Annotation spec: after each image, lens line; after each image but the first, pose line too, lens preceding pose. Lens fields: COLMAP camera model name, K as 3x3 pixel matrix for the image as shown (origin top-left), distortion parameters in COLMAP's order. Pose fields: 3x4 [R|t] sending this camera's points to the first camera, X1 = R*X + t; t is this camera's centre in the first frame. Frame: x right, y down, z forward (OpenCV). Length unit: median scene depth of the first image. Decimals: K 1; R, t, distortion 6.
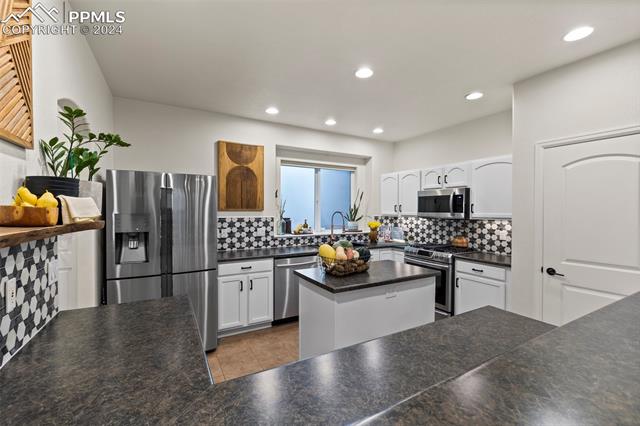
lens RADIAL K [[274.2, 0, 314.7], [0, 274.2, 211.1], [0, 0, 1]] dist [0.004683, 0.001020]
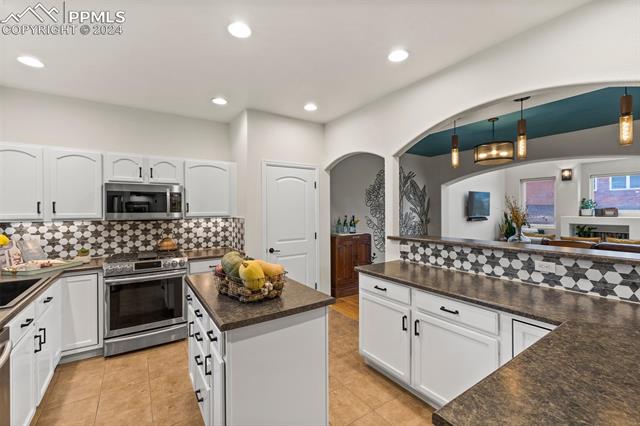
lens RADIAL K [[274.2, 0, 316.2], [0, 274.2, 211.6], [0, 0, 1]] dist [0.004683, 0.001020]
pose [[-0.086138, -0.012877, 0.996200, -0.413143], [0.010905, 0.999844, 0.013867, -0.003895], [-0.996224, 0.012058, -0.085984, 0.584652]]
